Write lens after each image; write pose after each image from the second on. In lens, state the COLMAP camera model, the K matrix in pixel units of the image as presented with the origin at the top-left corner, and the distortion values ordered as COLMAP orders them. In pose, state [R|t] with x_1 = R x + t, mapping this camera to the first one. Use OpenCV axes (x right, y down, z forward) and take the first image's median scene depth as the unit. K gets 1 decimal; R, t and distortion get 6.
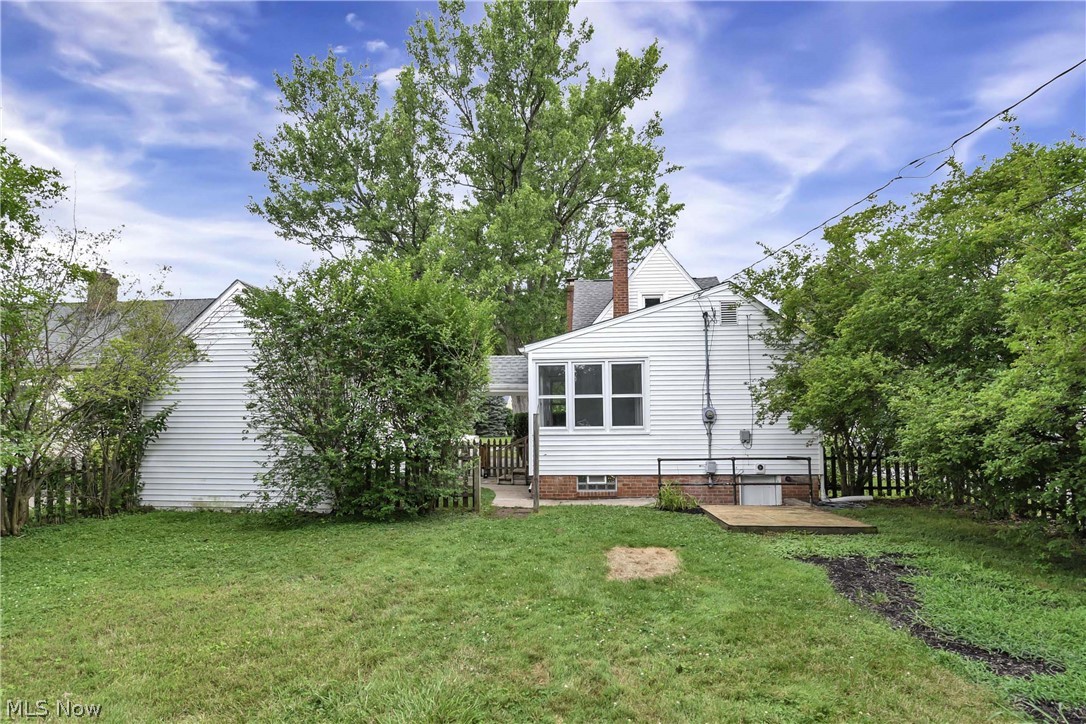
lens RADIAL K [[470.6, 0, 551.2], [0, 470.6, 366.6], [0, 0, 1]] dist [-0.011067, -0.000914]
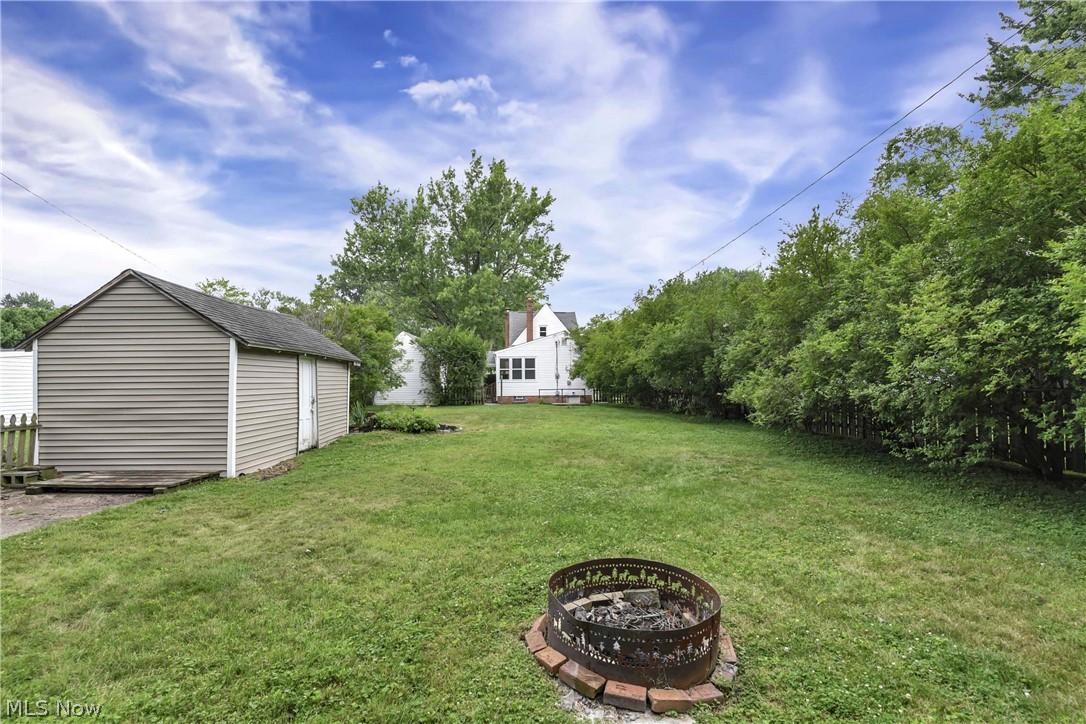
lens RADIAL K [[470.6, 0, 536.2], [0, 470.6, 369.5], [0, 0, 1]] dist [-0.011067, -0.000914]
pose [[0.990524, 0.004000, 0.137278, -0.203204], [-0.016101, 0.996065, 0.087151, -0.190481], [-0.136389, -0.088536, 0.986691, -1.889649]]
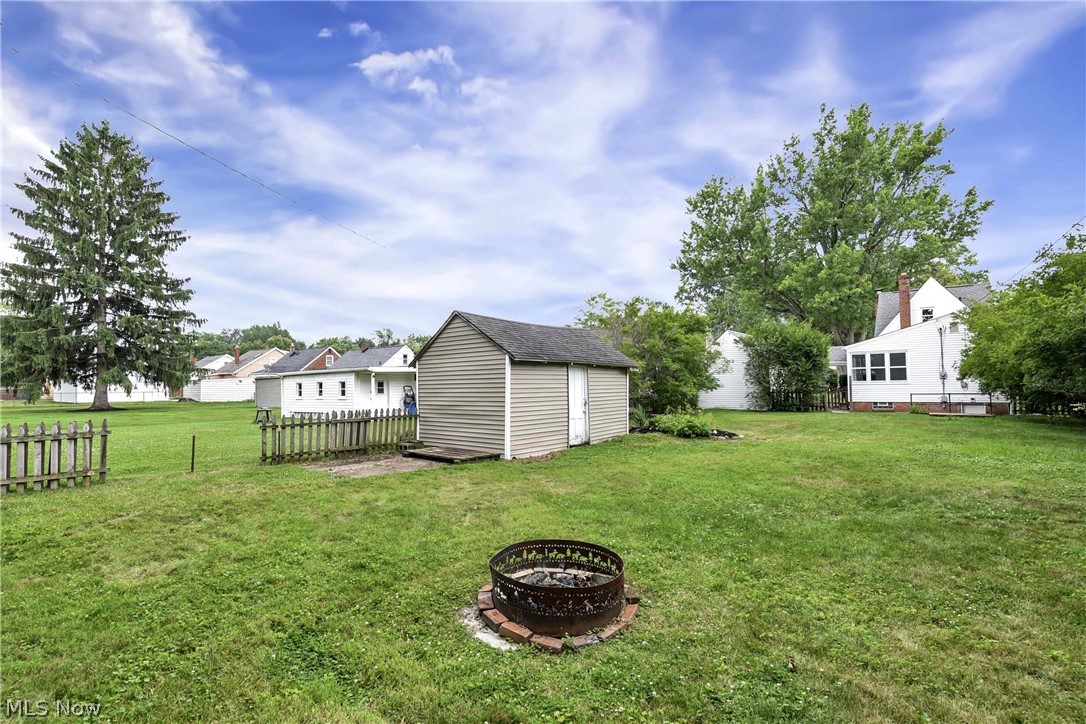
lens RADIAL K [[511.6, 0, 543.5], [0, 511.6, 367.8], [0, 0, 1]] dist [-0.006306, -0.001077]
pose [[0.827122, -0.022098, -0.561587, 0.128790], [0.069390, 0.995597, 0.063023, -0.203607], [0.557722, -0.091097, 0.825014, -1.940880]]
